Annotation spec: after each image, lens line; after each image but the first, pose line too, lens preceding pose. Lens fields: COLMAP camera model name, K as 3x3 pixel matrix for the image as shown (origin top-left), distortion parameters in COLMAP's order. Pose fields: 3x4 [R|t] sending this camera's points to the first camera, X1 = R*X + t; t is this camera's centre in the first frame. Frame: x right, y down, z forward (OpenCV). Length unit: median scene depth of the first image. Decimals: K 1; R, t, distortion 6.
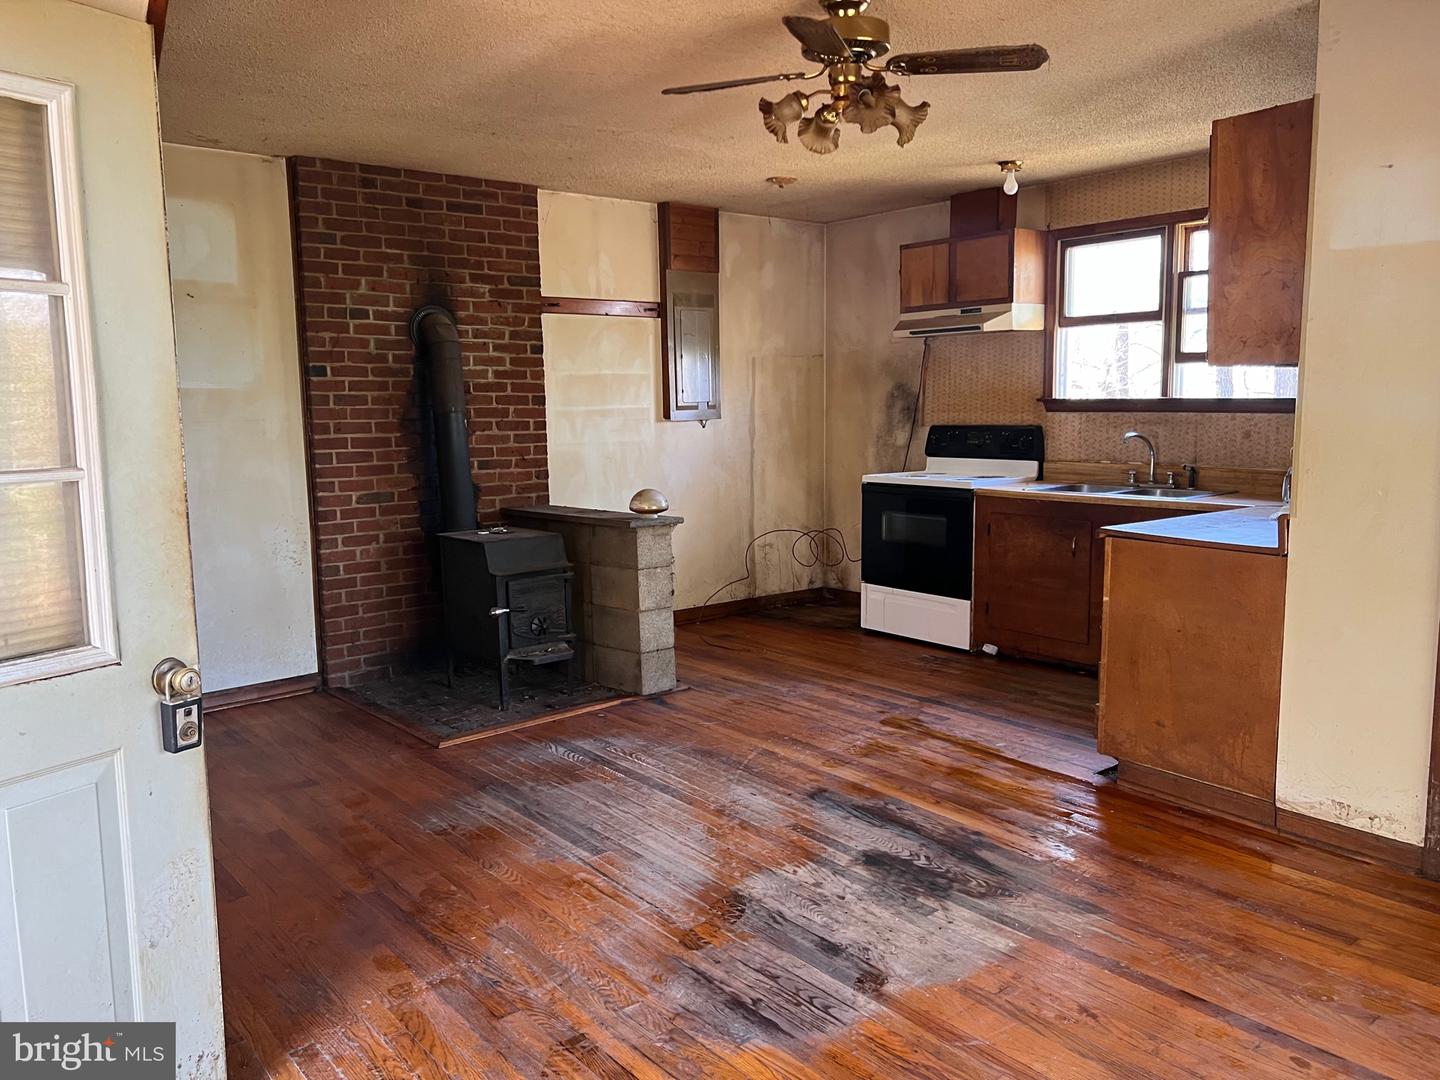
lens RADIAL K [[1083.8, 0, 711.6], [0, 1083.8, 530.2], [0, 0, 1]] dist [0.054359, -0.063675]
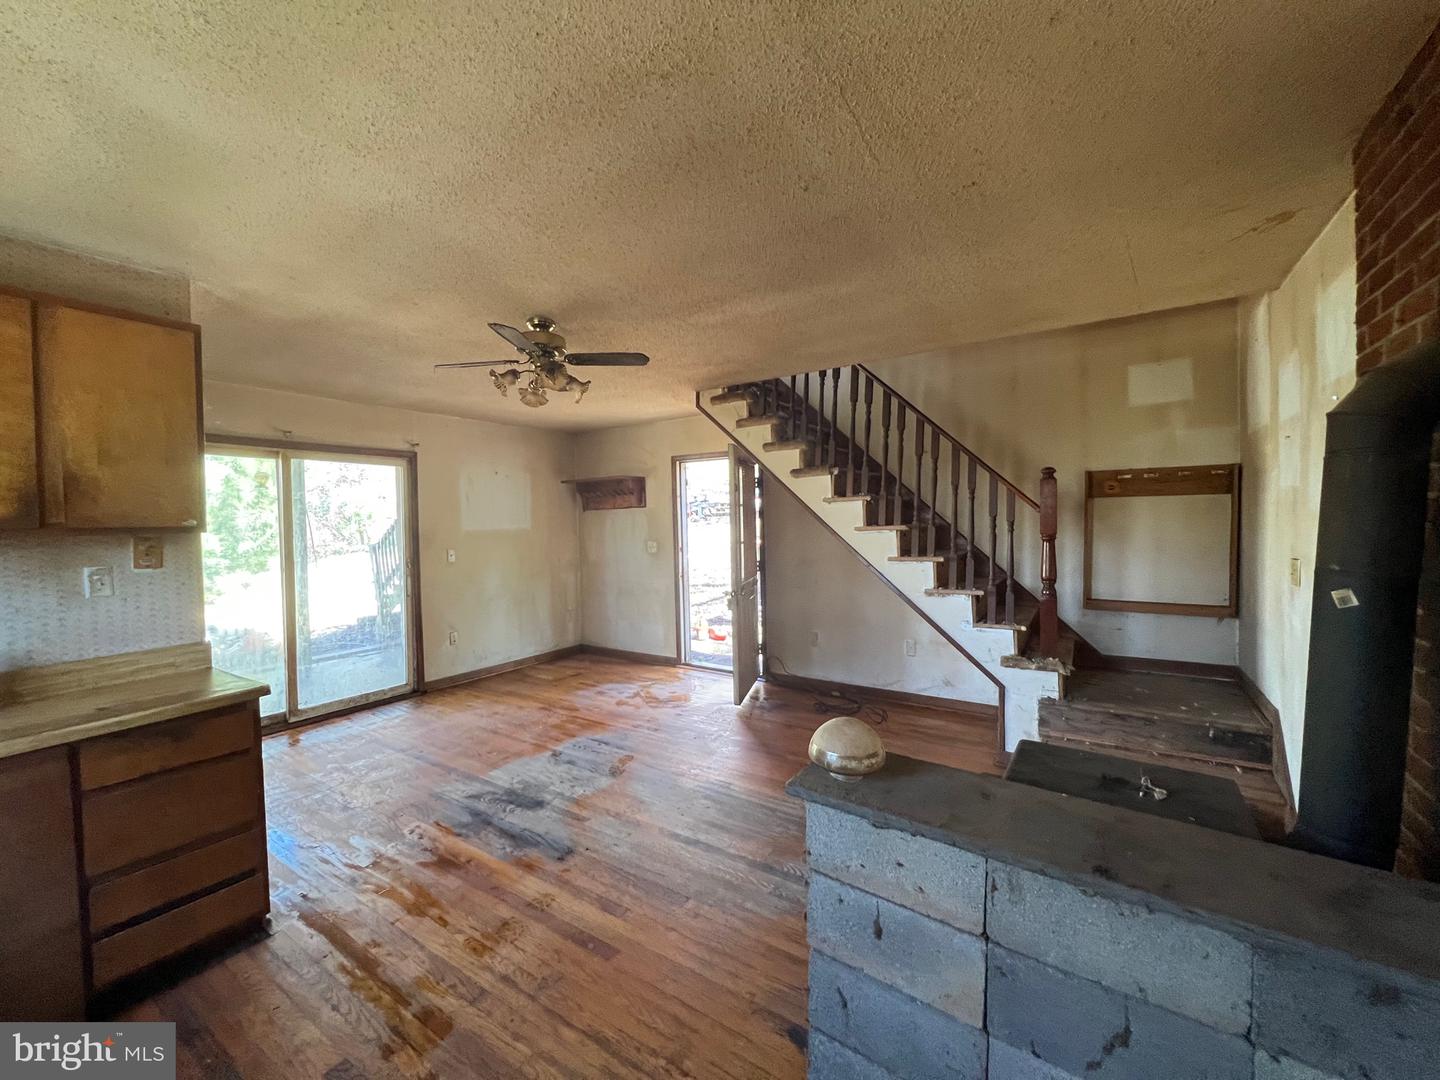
lens RADIAL K [[575.8, 0, 721.7], [0, 575.8, 537.1], [0, 0, 1]] dist [-0.004771, 0.001417]
pose [[-0.955138, 0.041686, -0.293214, 0.102036], [-0.004076, 0.988101, 0.153755, -0.222583], [0.296135, 0.148052, -0.943602, 1.607007]]
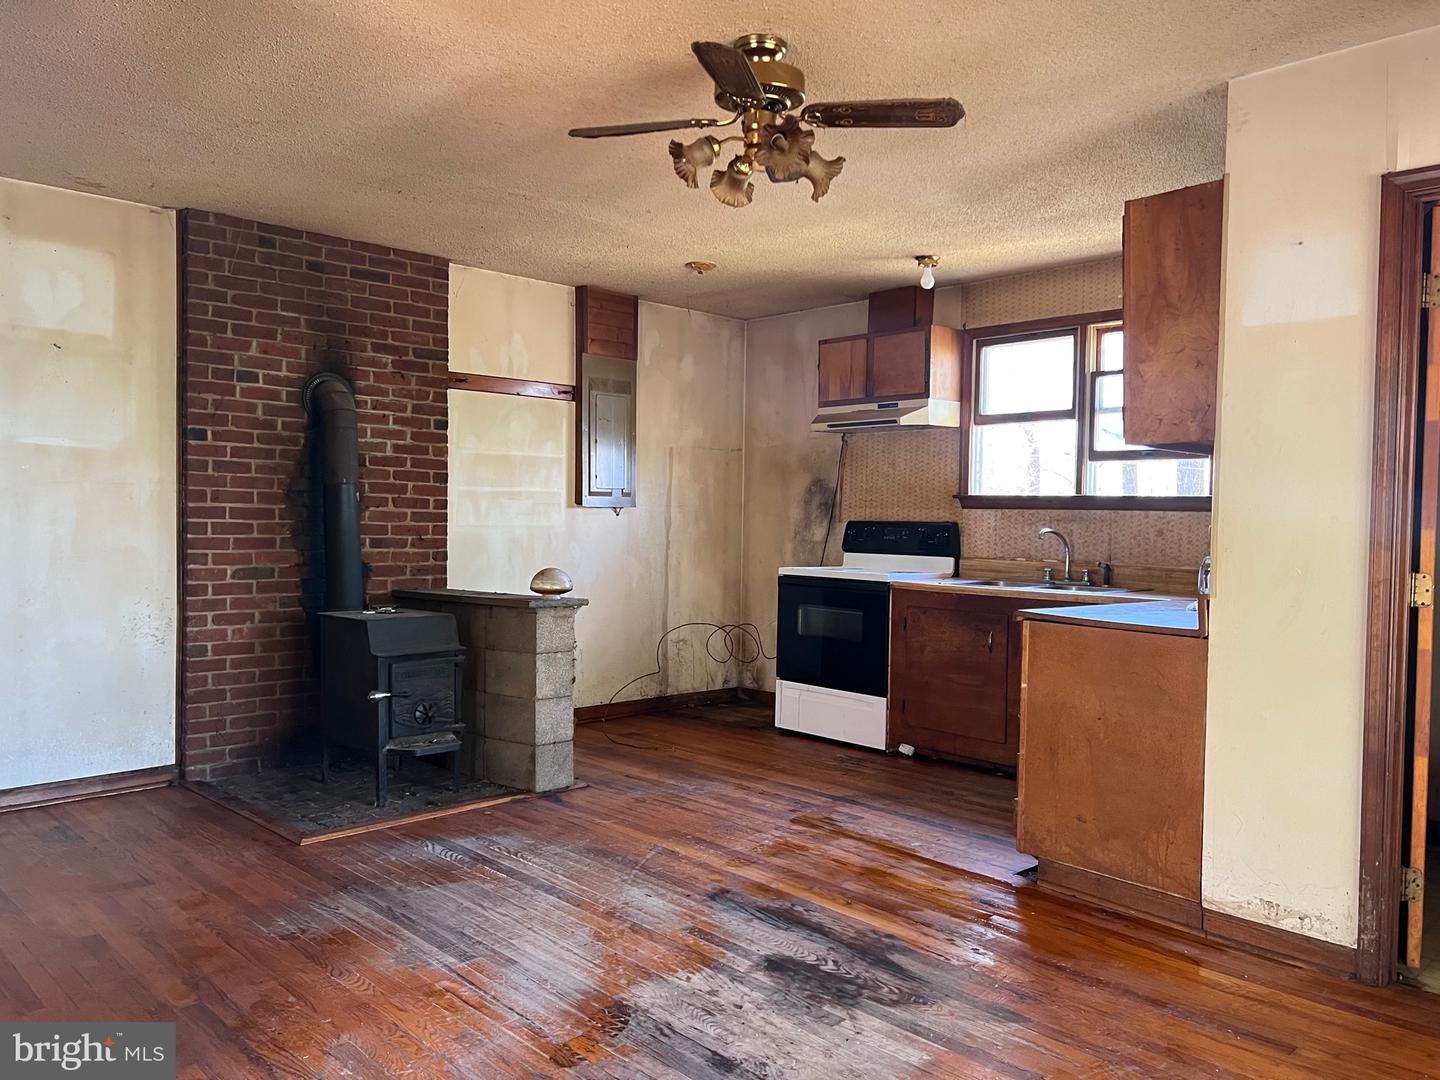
lens RADIAL K [[1083.8, 0, 722.7], [0, 1083.8, 542.3], [0, 0, 1]] dist [0.054359, -0.063675]
pose [[0.996465, 0.028873, 0.078888, 0.019657], [-0.020941, 0.994809, -0.099580, 0.038906], [-0.081353, 0.097576, 0.991897, 0.064063]]
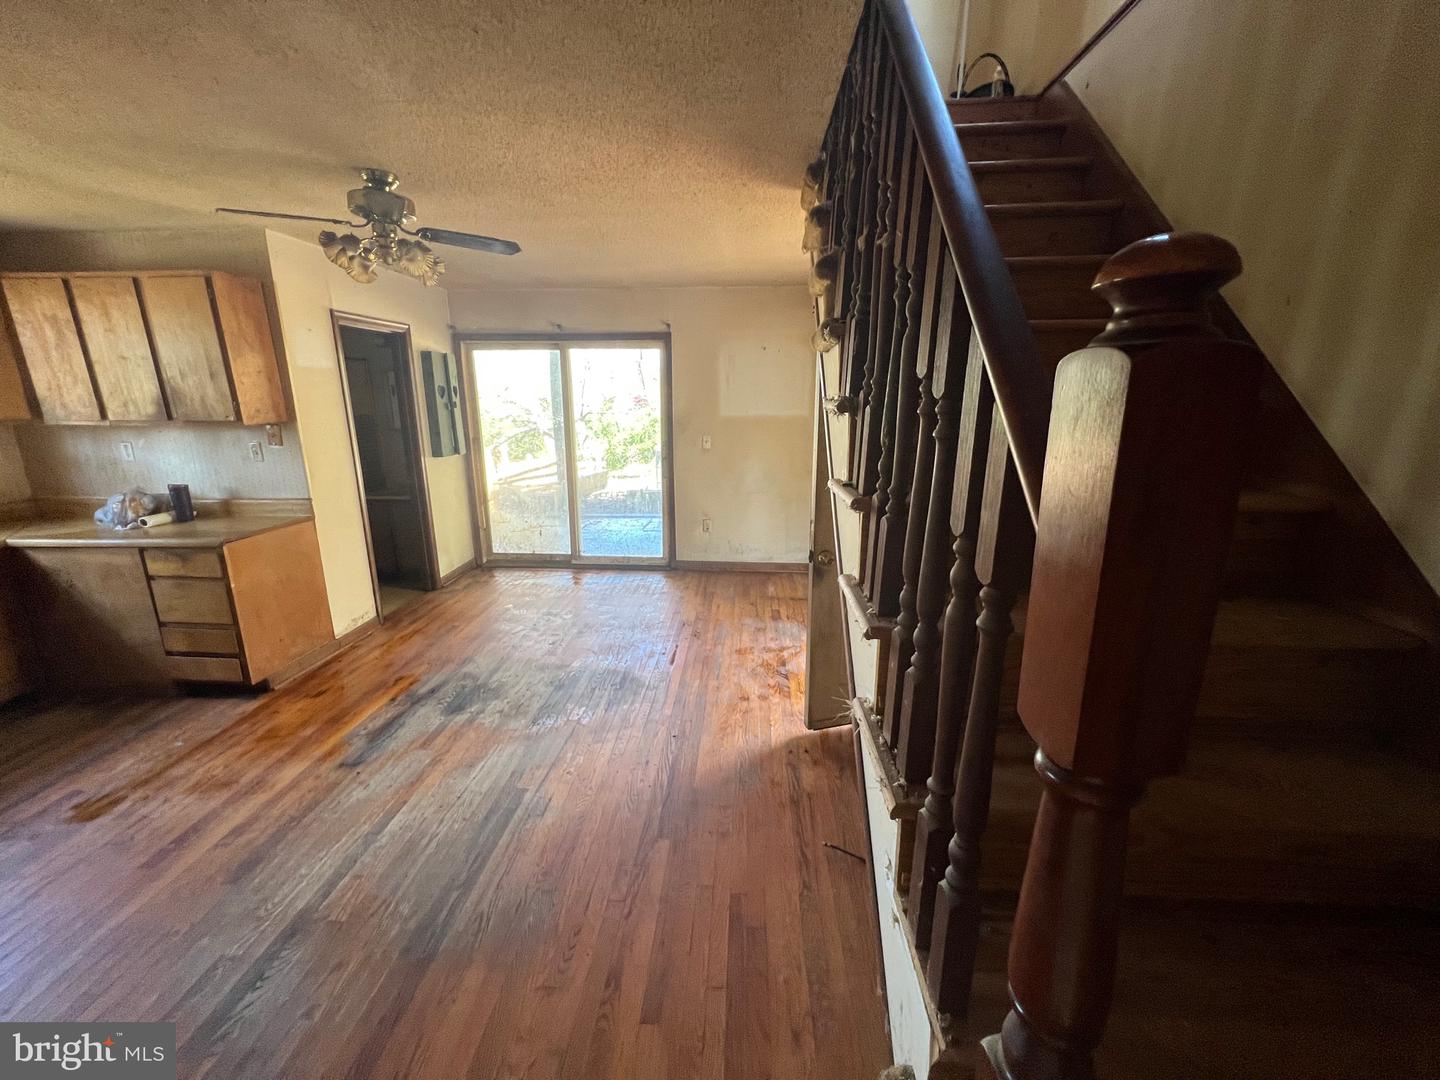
lens RADIAL K [[575.8, 0, 716.9], [0, 575.8, 539.4], [0, 0, 1]] dist [-0.004771, 0.001417]
pose [[-0.731706, -0.155786, 0.663579, -0.623399], [0.097301, 0.939689, 0.327898, -0.187200], [-0.674640, 0.304491, -0.672418, 1.068007]]
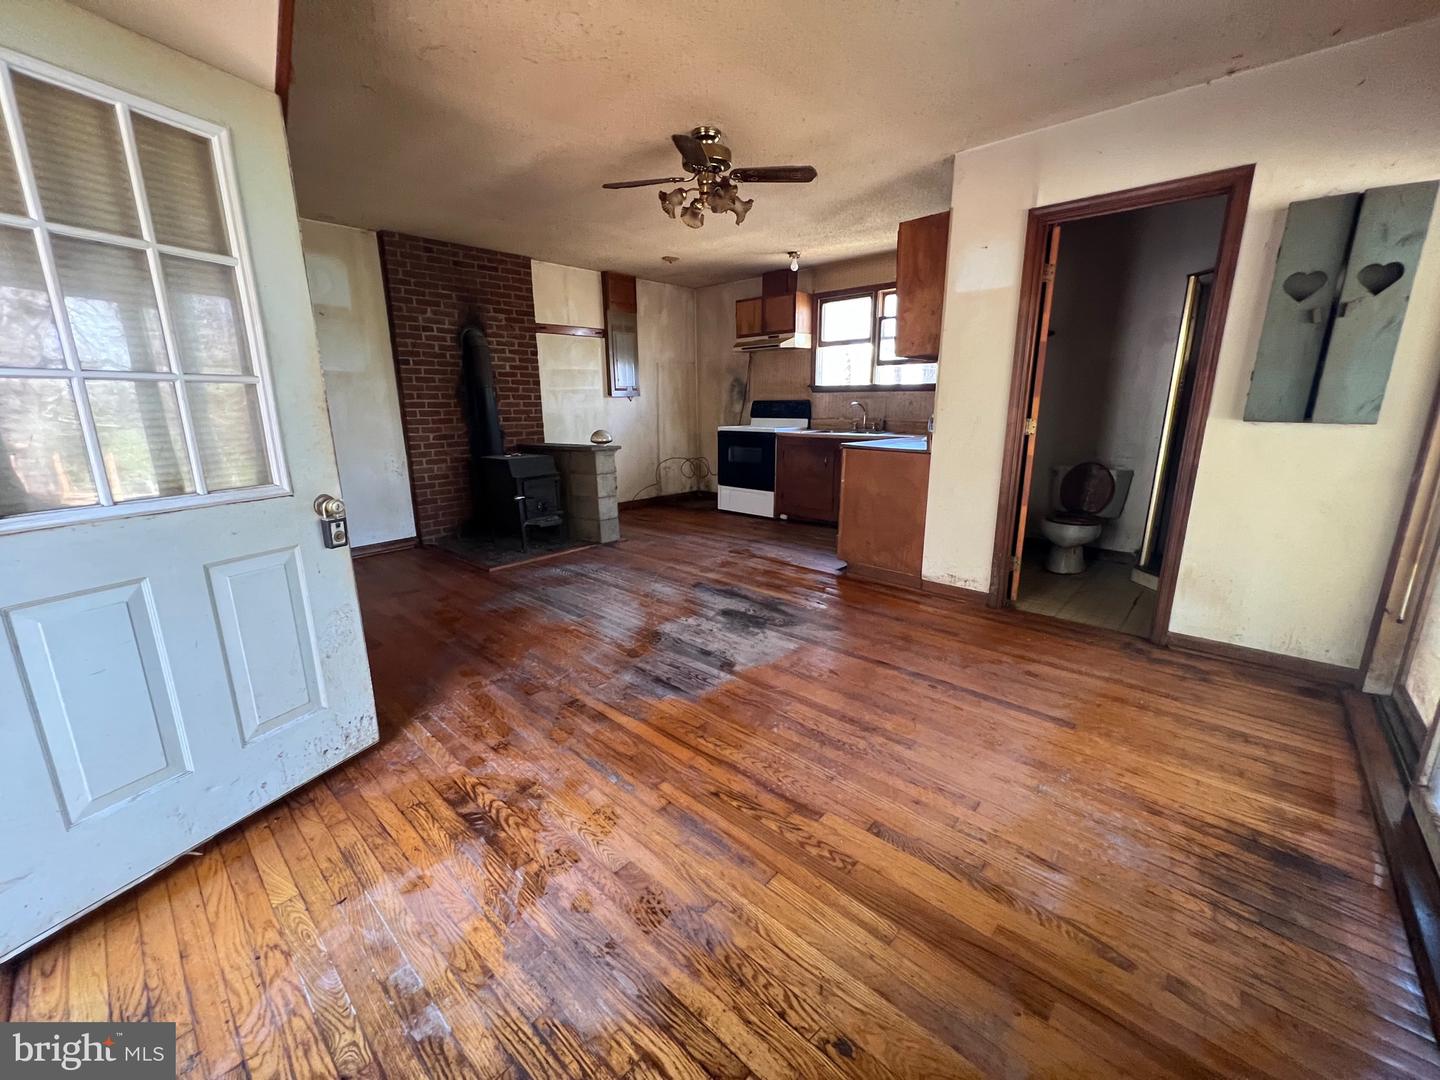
lens RADIAL K [[575.8, 0, 716.4], [0, 575.8, 536.2], [0, 0, 1]] dist [-0.004771, 0.001417]
pose [[0.990272, -0.026679, 0.136561, -0.004853], [0.012022, 0.994181, 0.107052, 0.048809], [-0.138623, -0.104369, 0.984830, 0.009441]]
